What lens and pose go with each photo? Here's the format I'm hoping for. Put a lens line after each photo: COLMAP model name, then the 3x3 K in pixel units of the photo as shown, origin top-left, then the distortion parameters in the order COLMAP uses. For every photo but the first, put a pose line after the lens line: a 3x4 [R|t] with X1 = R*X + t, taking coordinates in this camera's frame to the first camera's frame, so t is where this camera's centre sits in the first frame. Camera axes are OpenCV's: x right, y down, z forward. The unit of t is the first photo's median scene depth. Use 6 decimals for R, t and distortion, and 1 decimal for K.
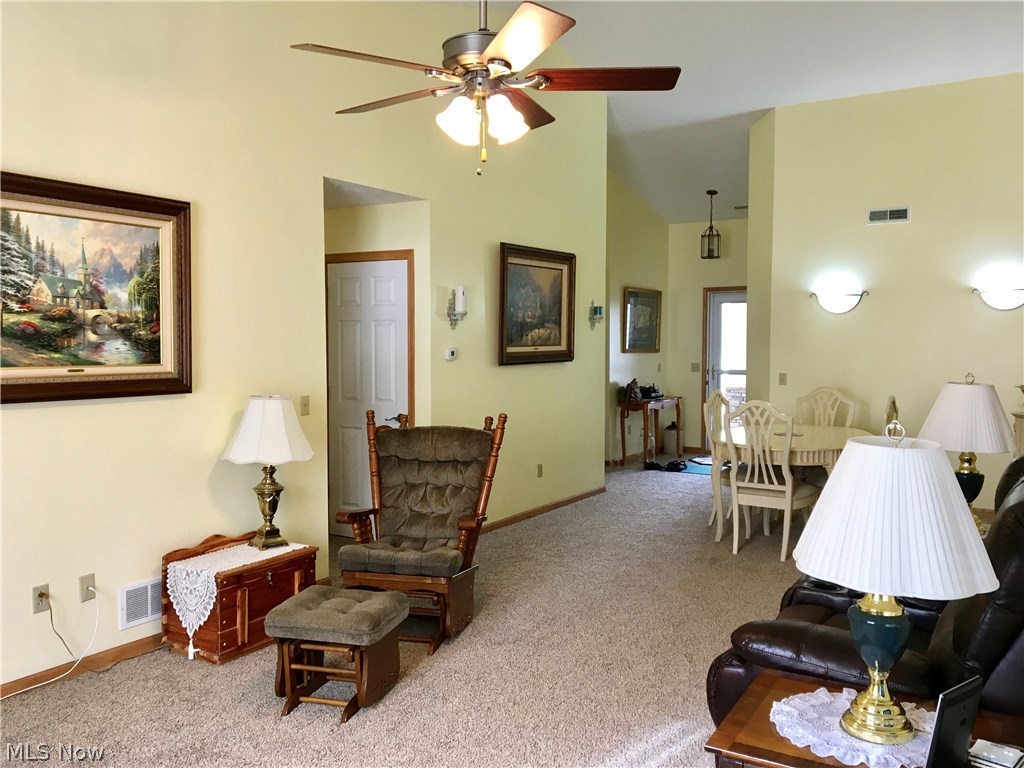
lens RADIAL K [[857.4, 0, 505.2], [0, 857.4, 380.4], [0, 0, 1]] dist [0.094737, -0.147098]
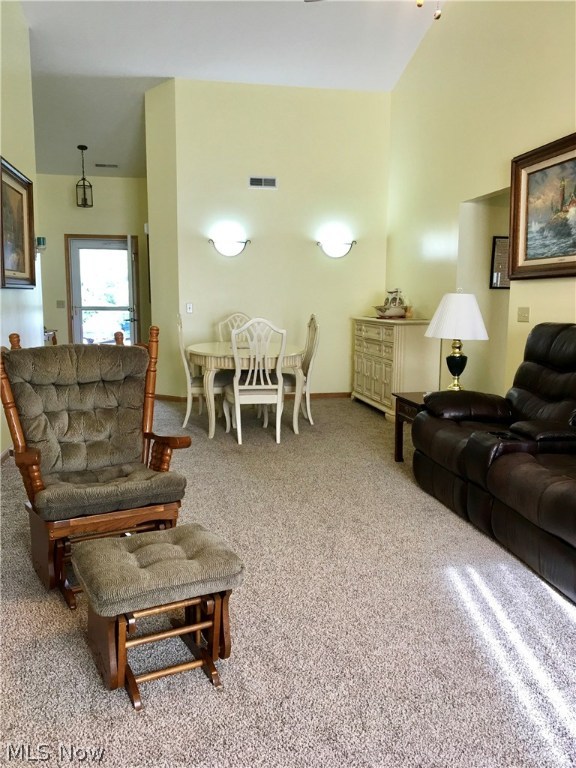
lens RADIAL K [[643.1, 0, 287.2], [0, 643.1, 389.7], [0, 0, 1]] dist [0.094737, -0.147098]
pose [[0.721379, -0.092572, 0.686326, -0.309975], [0.028360, 0.994143, 0.104282, 0.030266], [-0.691960, -0.055762, 0.719779, 0.302350]]
